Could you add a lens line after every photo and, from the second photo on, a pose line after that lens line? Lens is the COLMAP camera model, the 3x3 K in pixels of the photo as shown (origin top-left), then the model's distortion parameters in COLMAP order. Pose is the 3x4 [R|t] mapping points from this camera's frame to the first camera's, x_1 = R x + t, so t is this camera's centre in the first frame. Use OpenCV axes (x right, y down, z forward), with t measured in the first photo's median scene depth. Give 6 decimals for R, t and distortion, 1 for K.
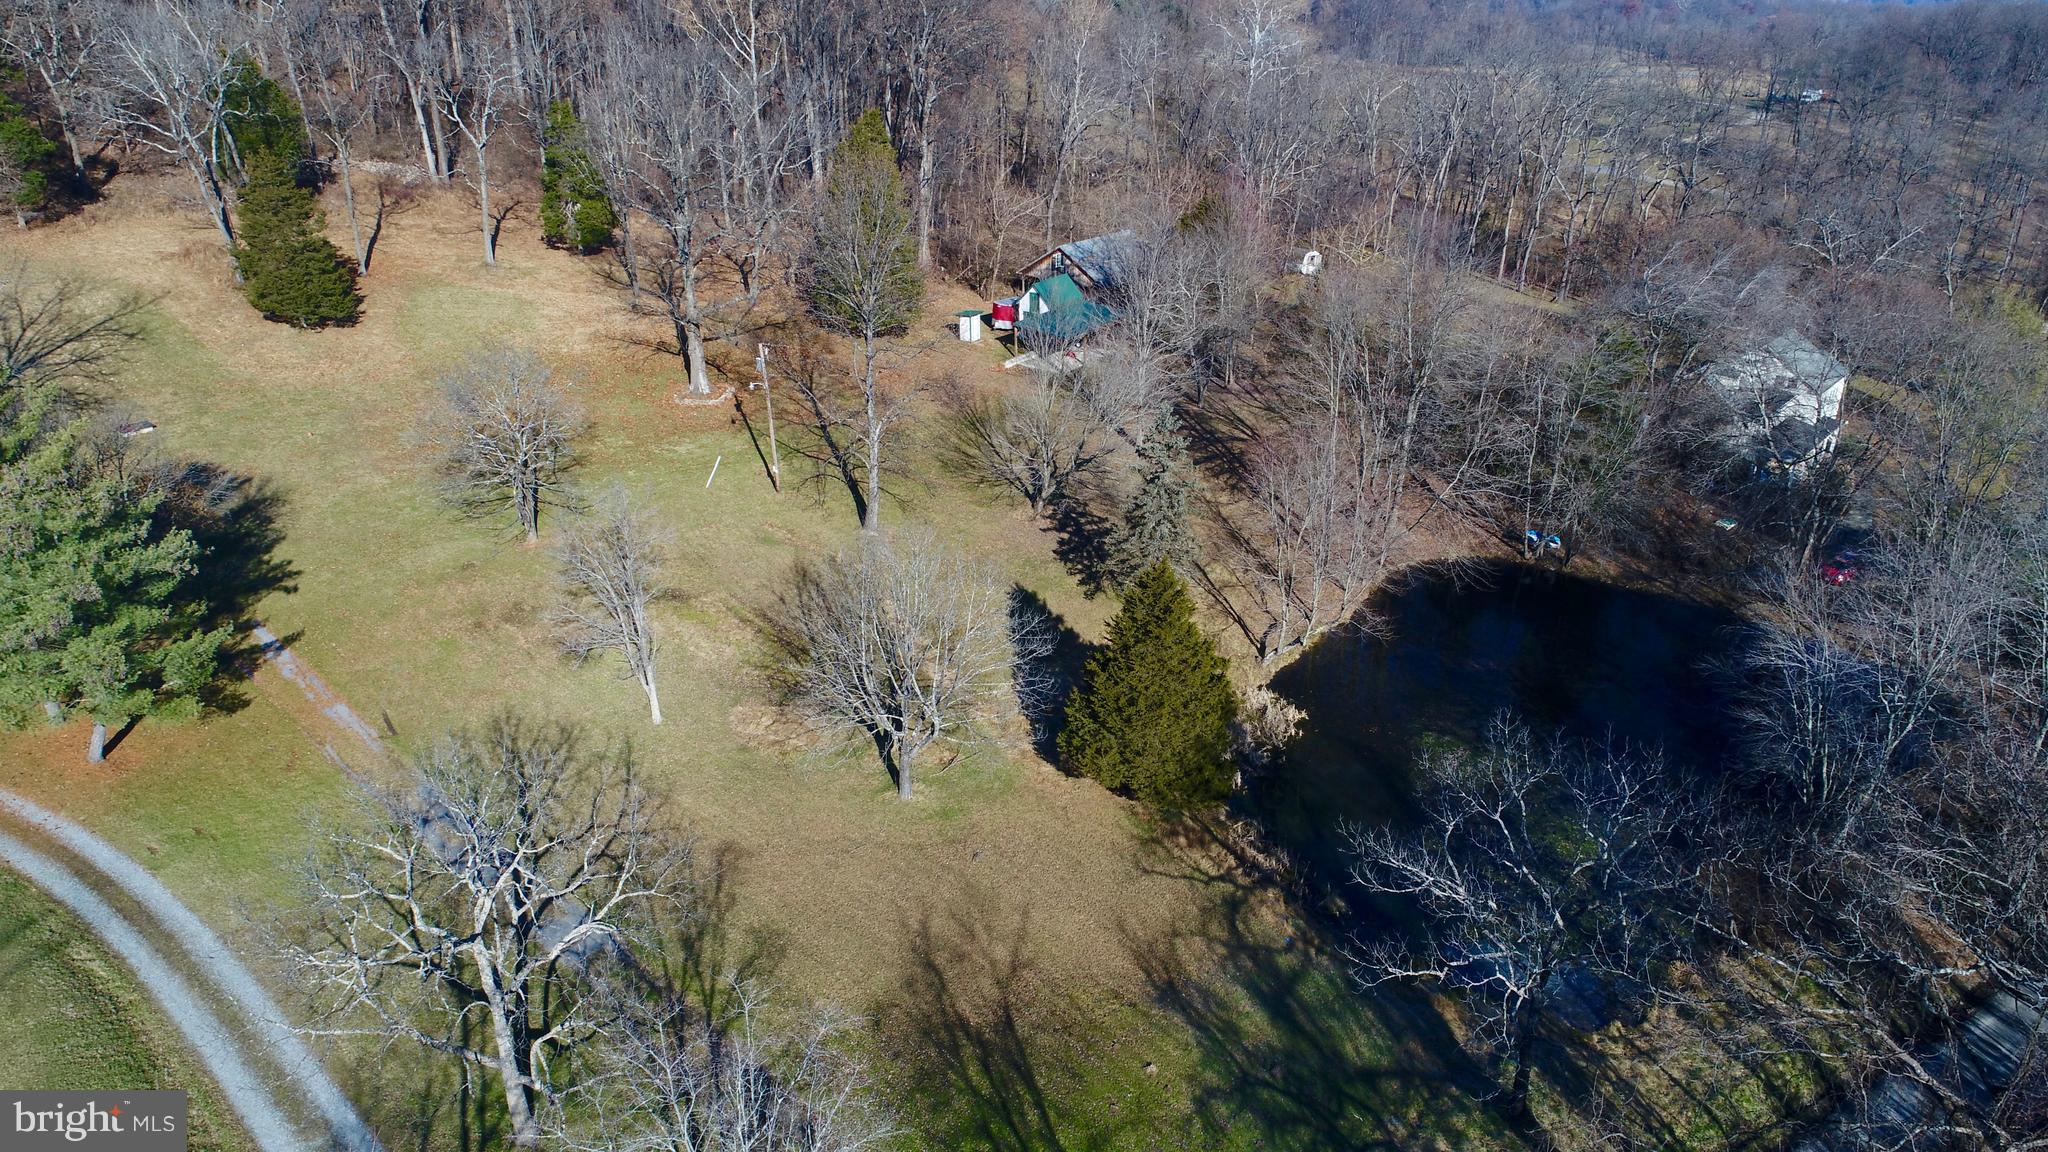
lens RADIAL K [[1397.1, 0, 1028.8], [0, 1397.1, 585.2], [0, 0, 1]] dist [-0.000252, -0.005956]
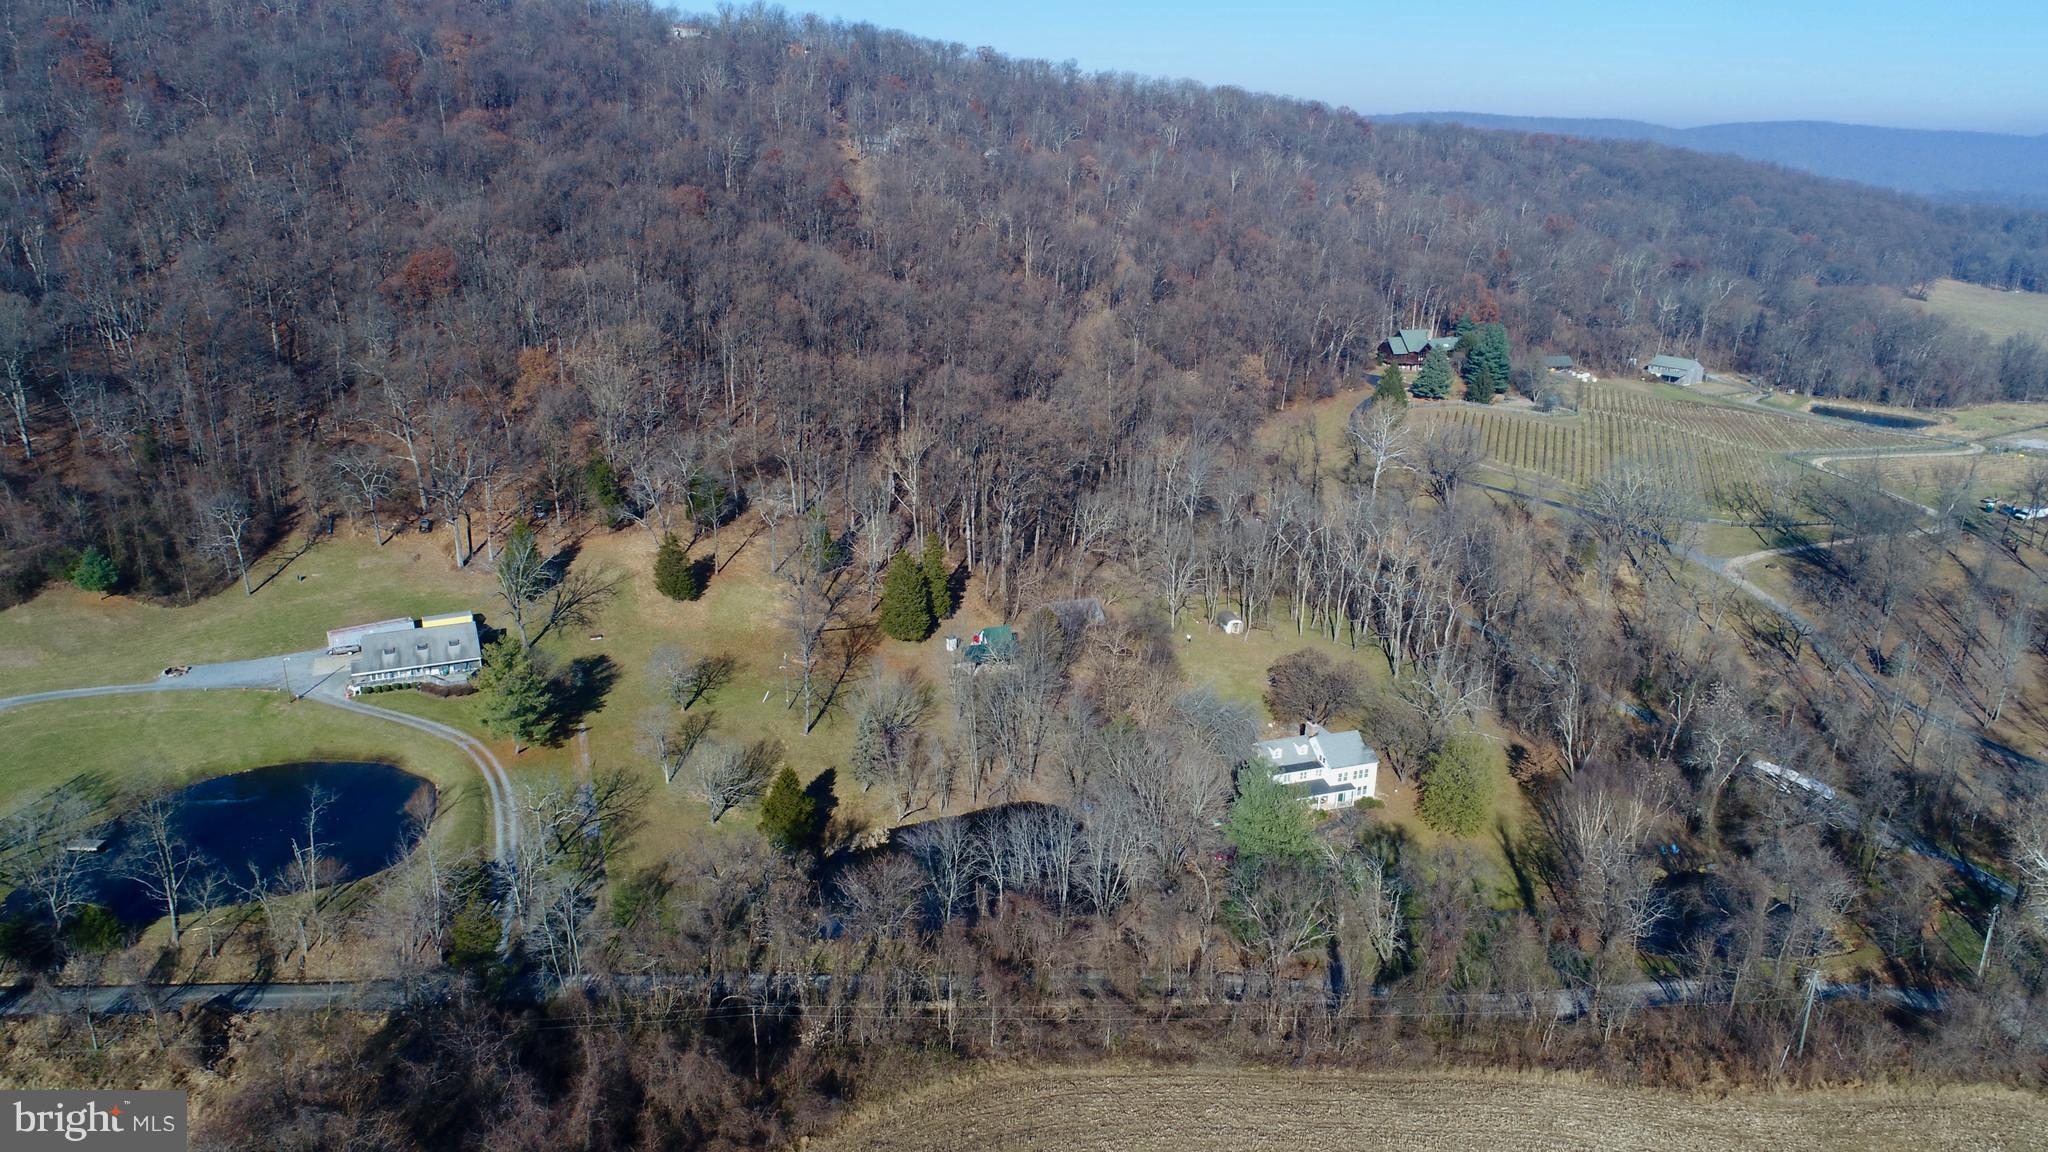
lens RADIAL K [[1397.1, 0, 1025.6], [0, 1397.1, 578.5], [0, 0, 1]] dist [-0.000252, -0.005956]
pose [[0.885214, 0.168370, -0.433645, 1.327434], [-0.214344, 0.974975, -0.058995, -0.255974], [0.412860, 0.145172, 0.899150, -1.173467]]
